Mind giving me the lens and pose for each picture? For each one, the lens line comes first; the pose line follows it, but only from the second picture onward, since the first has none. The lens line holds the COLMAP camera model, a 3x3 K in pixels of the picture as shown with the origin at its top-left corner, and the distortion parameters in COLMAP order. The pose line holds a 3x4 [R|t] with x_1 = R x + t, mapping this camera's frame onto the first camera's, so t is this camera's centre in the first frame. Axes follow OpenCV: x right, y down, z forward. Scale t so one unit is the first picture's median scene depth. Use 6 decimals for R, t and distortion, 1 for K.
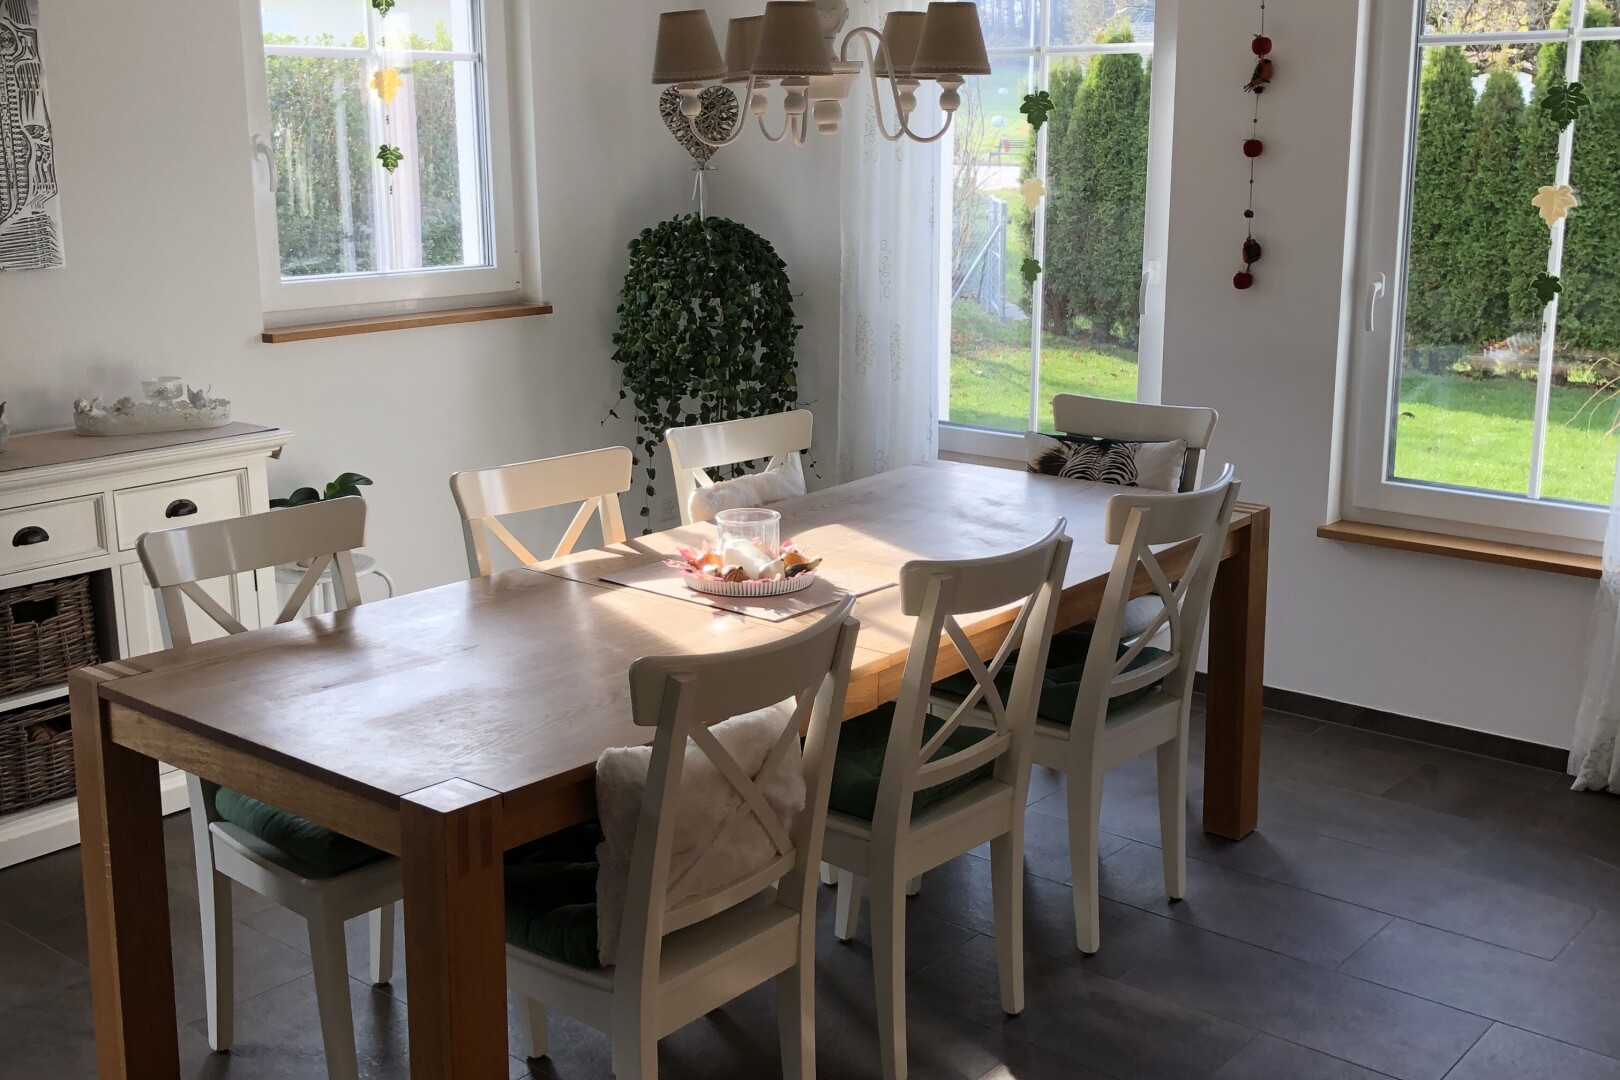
lens RADIAL K [[1760.8, 0, 811.8], [0, 1760.8, 532.0], [0, 0, 1]] dist [0.013142, 0.000000]
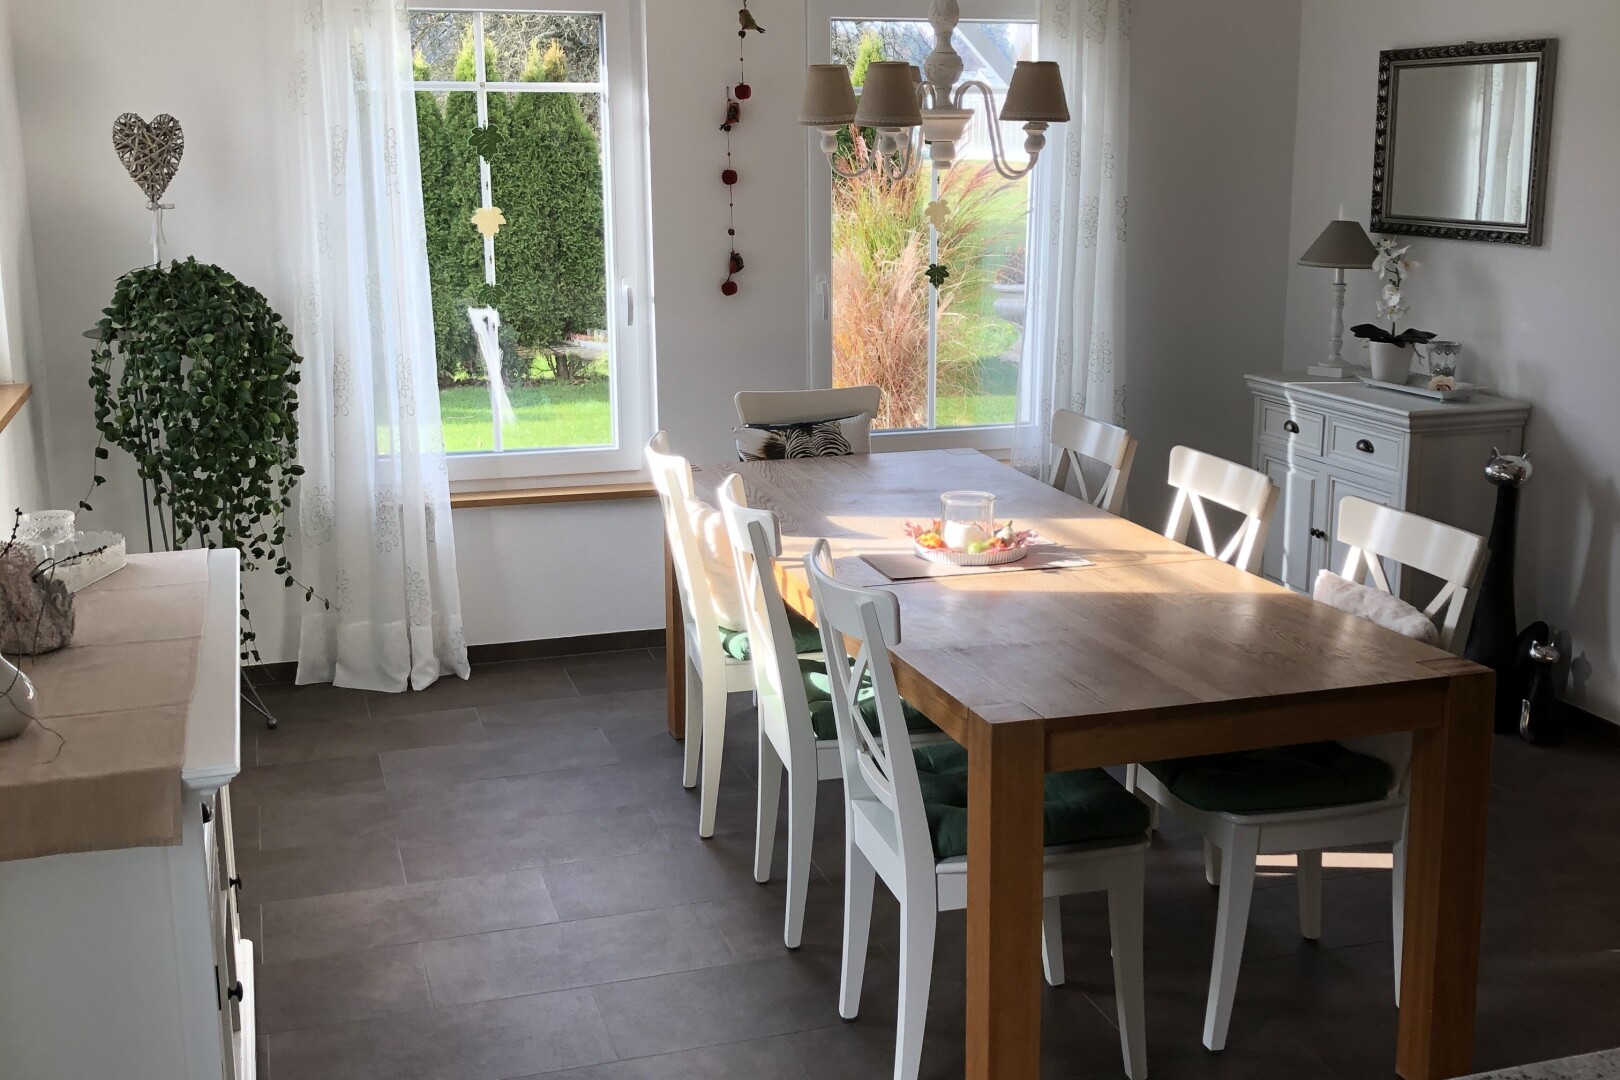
lens RADIAL K [[1760.8, 0, 811.8], [0, 1760.8, 543.7], [0, 0, 1]] dist [0.013142, 0.000000]
pose [[0.528172, -0.185377, 0.828655, -0.794272], [0.190556, 0.976865, 0.097076, -0.083186], [-0.827480, 0.106632, 0.551277, 0.333161]]
